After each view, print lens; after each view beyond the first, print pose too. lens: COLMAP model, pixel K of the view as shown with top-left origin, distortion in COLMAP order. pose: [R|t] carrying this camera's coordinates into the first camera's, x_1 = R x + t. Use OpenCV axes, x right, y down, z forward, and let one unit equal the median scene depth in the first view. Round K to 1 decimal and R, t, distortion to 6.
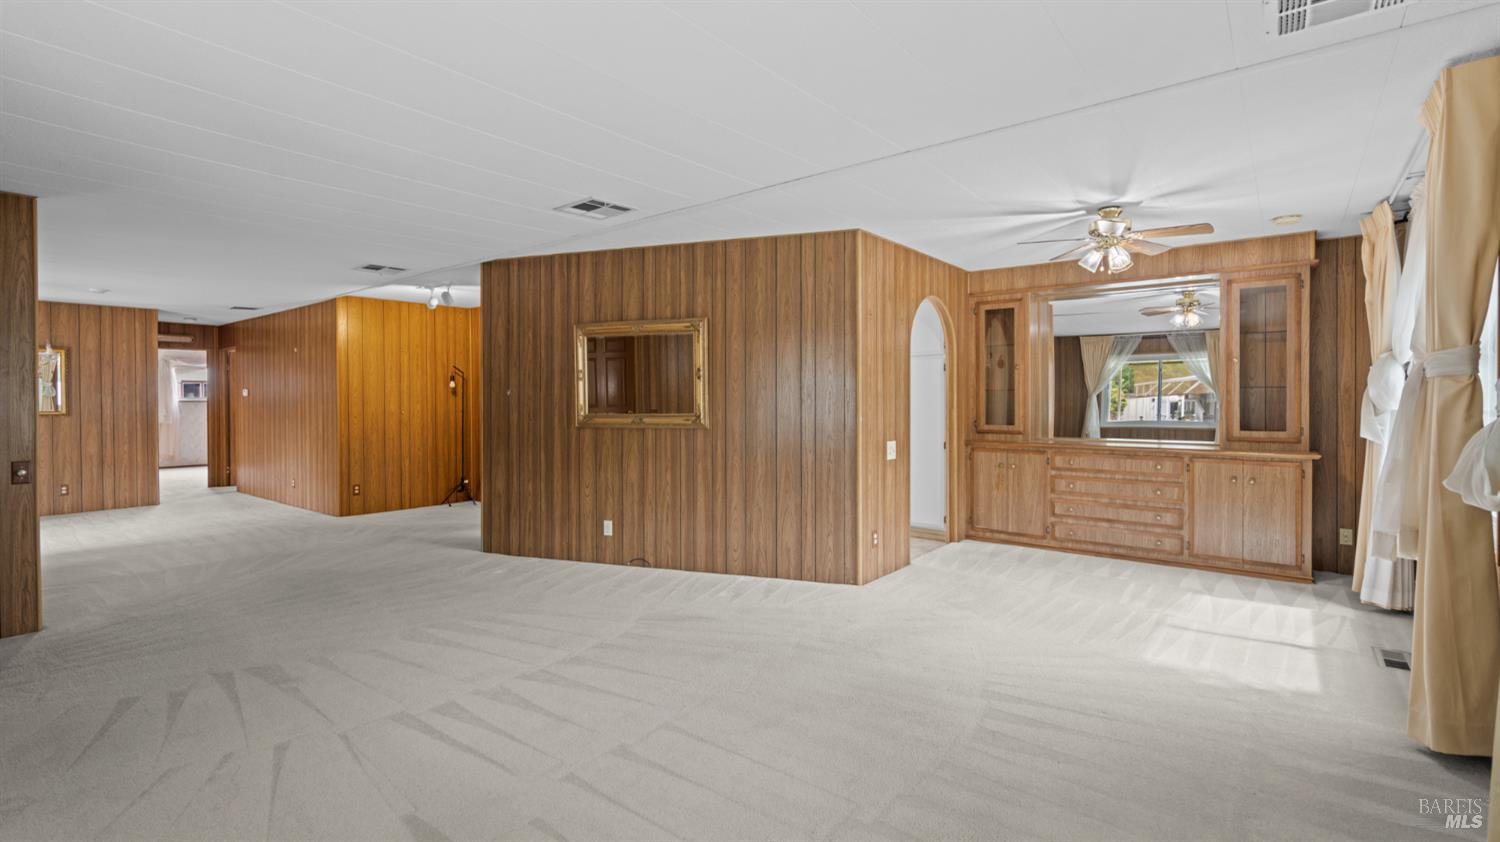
lens RADIAL K [[677.6, 0, 740.1], [0, 677.6, 400.8], [0, 0, 1]] dist [-0.004853, 0.002099]
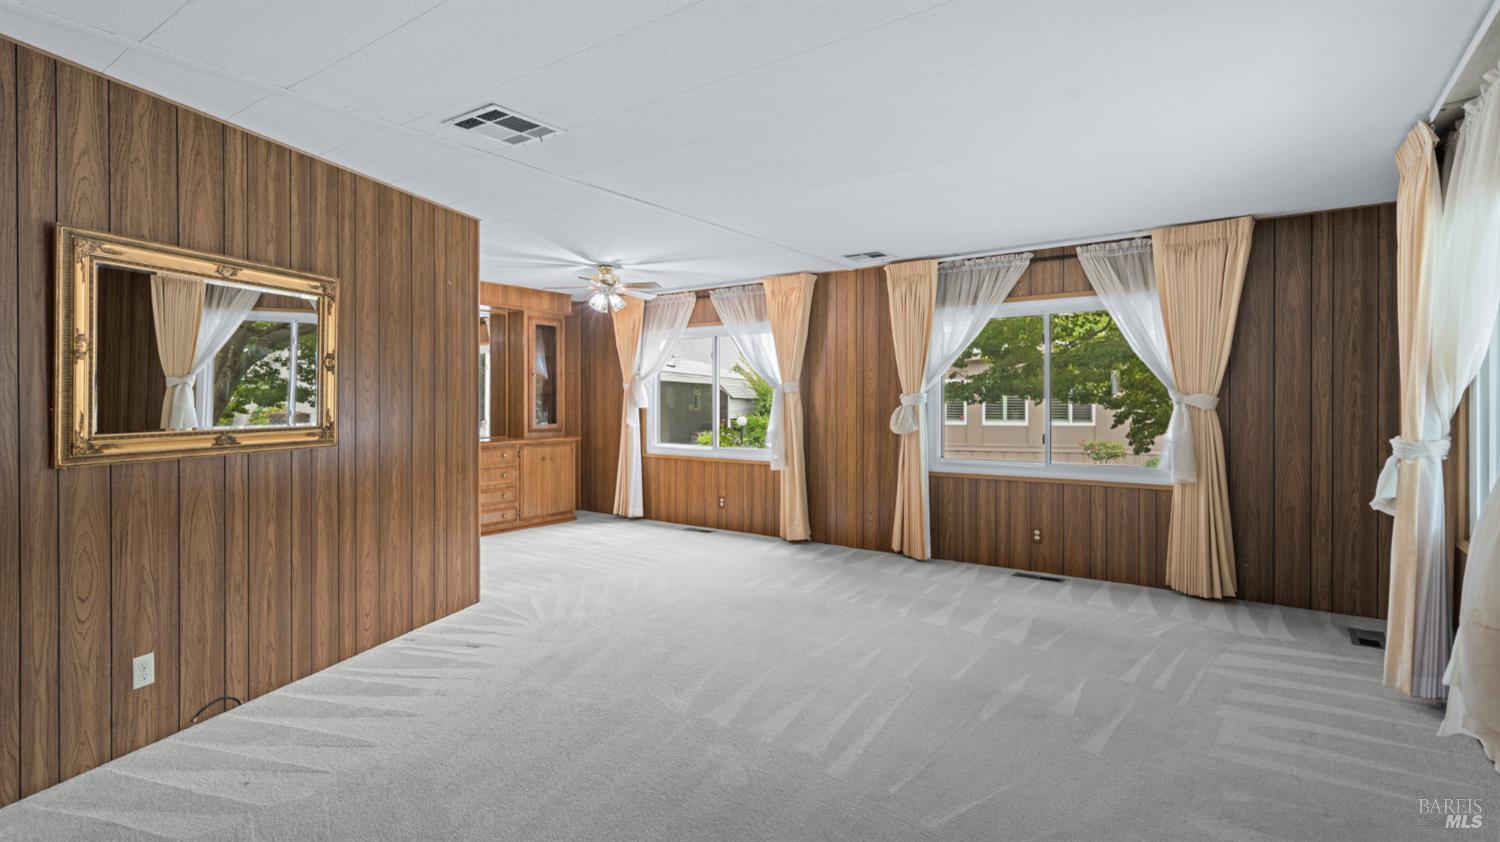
lens RADIAL K [[723.0, 0, 743.1], [0, 723.0, 402.5], [0, 0, 1]] dist [-0.003310, 0.001513]
pose [[-0.057300, 0.000472, 0.998357, -0.754431], [0.007632, 0.999971, -0.000035, 0.001387], [-0.998328, 0.007618, -0.057302, 0.624887]]
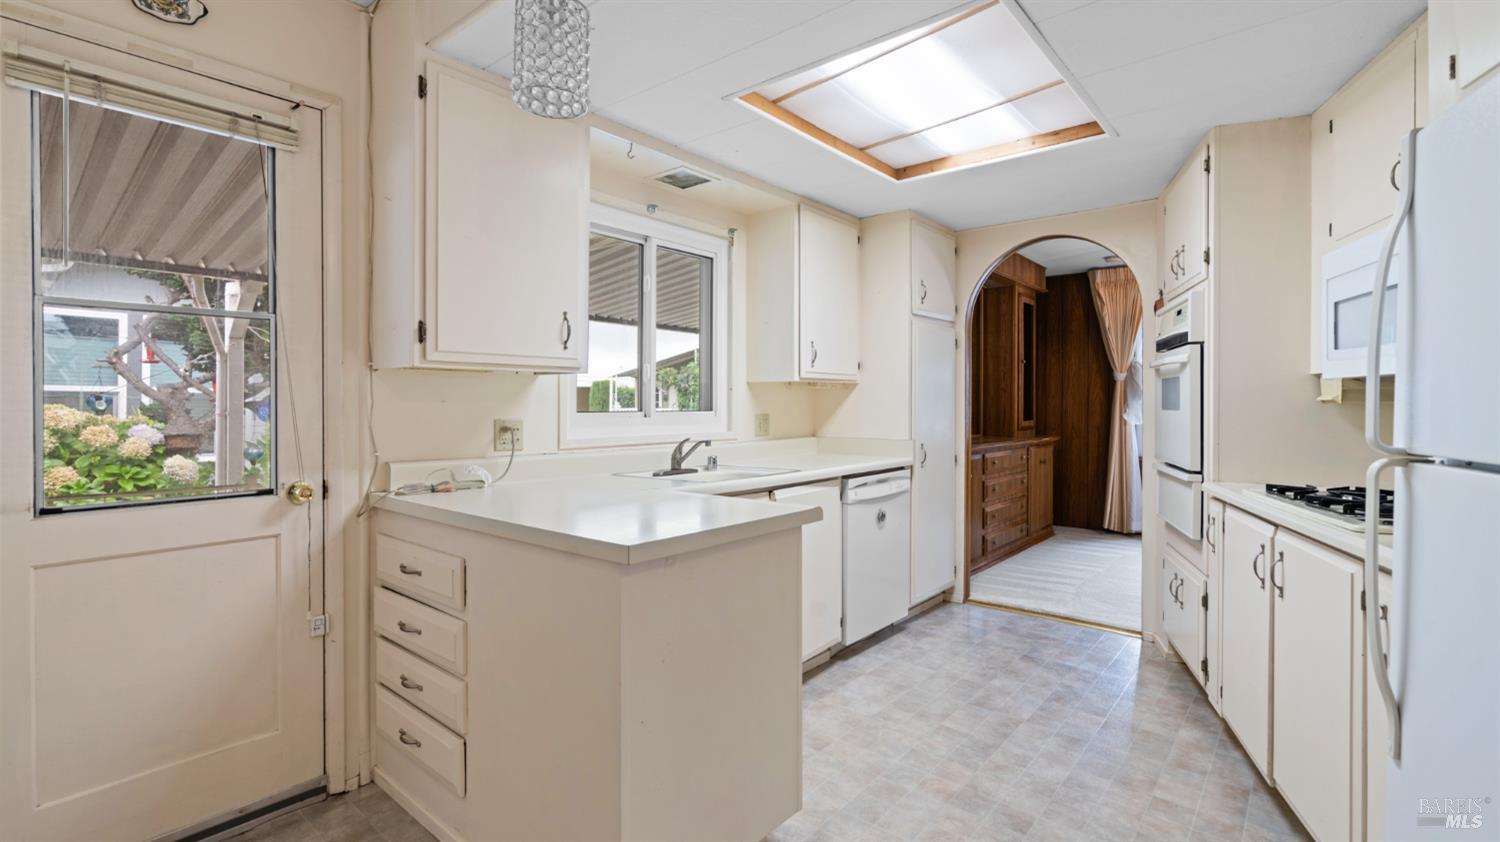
lens RADIAL K [[677.6, 0, 745.4], [0, 677.6, 406.4], [0, 0, 1]] dist [-0.004853, 0.002099]
pose [[0.007425, -0.000468, 0.999972, -0.430823], [0.002552, 0.999997, 0.000449, 0.015888], [-0.999969, 0.002549, 0.007427, 1.410960]]
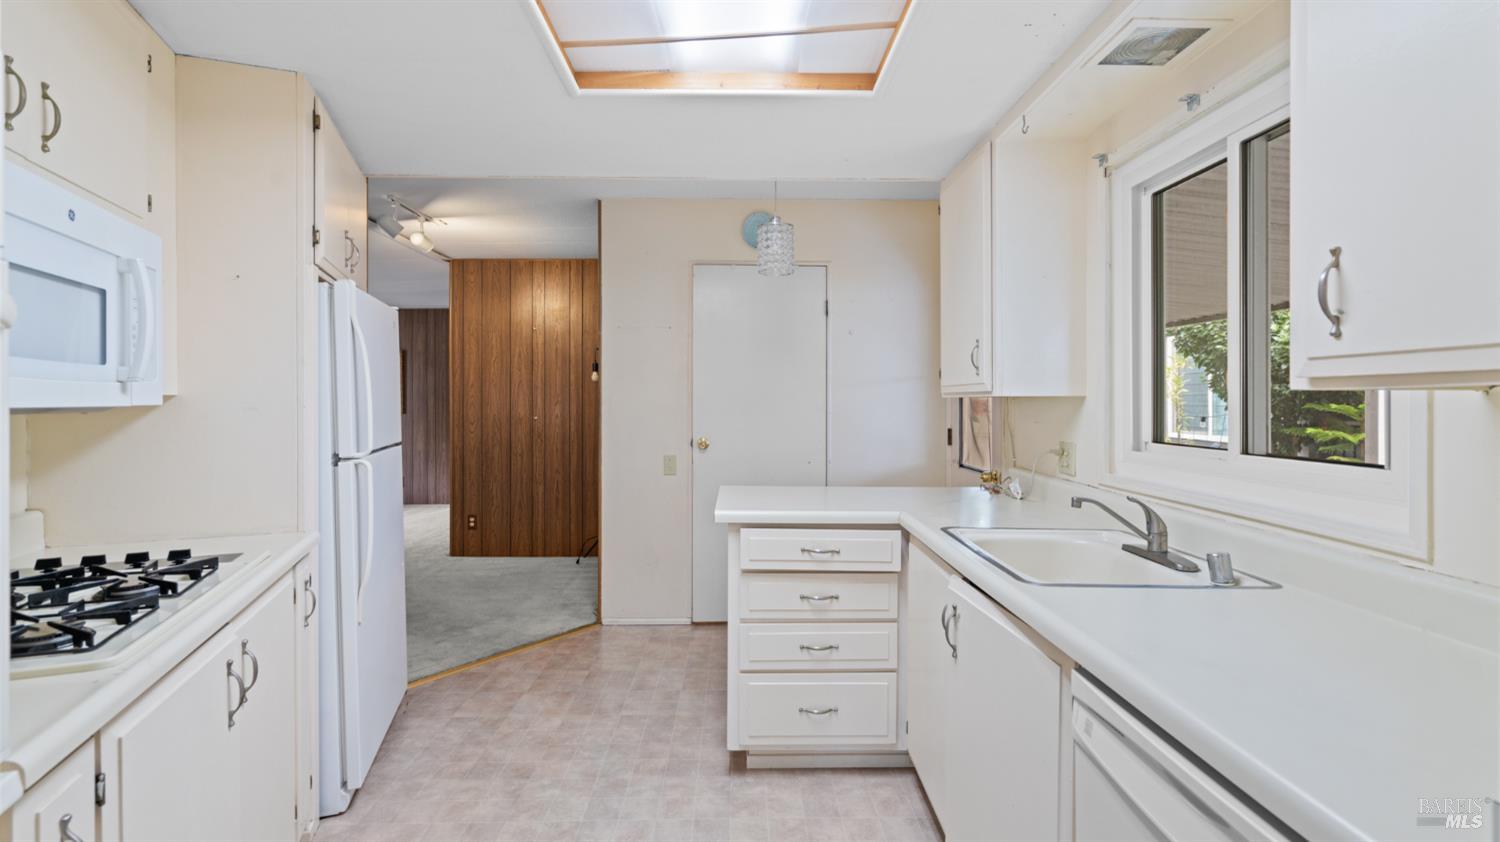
lens RADIAL K [[677.6, 0, 743.2], [0, 677.6, 410.6], [0, 0, 1]] dist [-0.004853, 0.002099]
pose [[0.642203, 0.015871, -0.766370, 0.266737], [-0.005792, 0.999858, 0.015853, -0.003795], [0.766513, -0.005742, 0.642203, 1.105057]]
